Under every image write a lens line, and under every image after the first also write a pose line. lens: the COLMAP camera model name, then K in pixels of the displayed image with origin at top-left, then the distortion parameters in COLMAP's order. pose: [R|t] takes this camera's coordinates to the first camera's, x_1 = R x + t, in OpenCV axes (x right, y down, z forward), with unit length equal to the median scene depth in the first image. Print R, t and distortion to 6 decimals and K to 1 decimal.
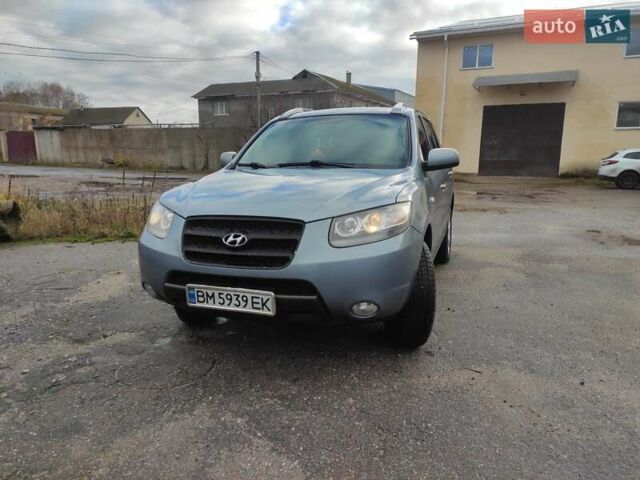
lens RADIAL K [[475.5, 0, 320.0], [0, 475.5, 240.0], [0, 0, 1]] dist [0.033911, -0.003389]
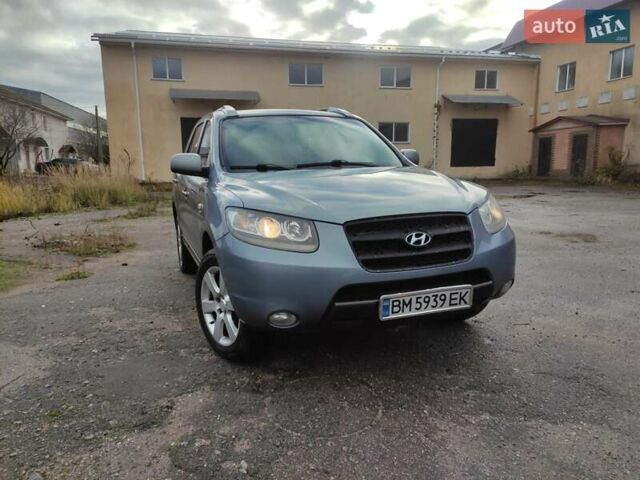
lens RADIAL K [[468.7, 0, 315.0], [0, 468.7, 240.9], [0, 0, 1]] dist [0.031076, -0.002354]
pose [[0.766768, -0.113383, 0.631831, -0.905807], [0.125738, 0.991739, 0.025378, -0.045505], [-0.629489, 0.059987, 0.774690, 0.397927]]
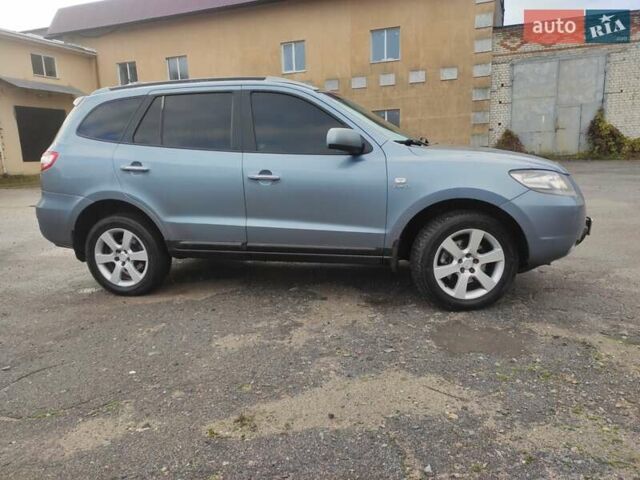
lens RADIAL K [[468.7, 0, 315.0], [0, 468.7, 240.9], [0, 0, 1]] dist [0.031076, -0.002354]
pose [[-0.075970, -0.188150, 0.979198, -1.580460], [0.203318, 0.958480, 0.199943, -0.288398], [-0.976161, 0.214278, -0.034562, 1.845480]]
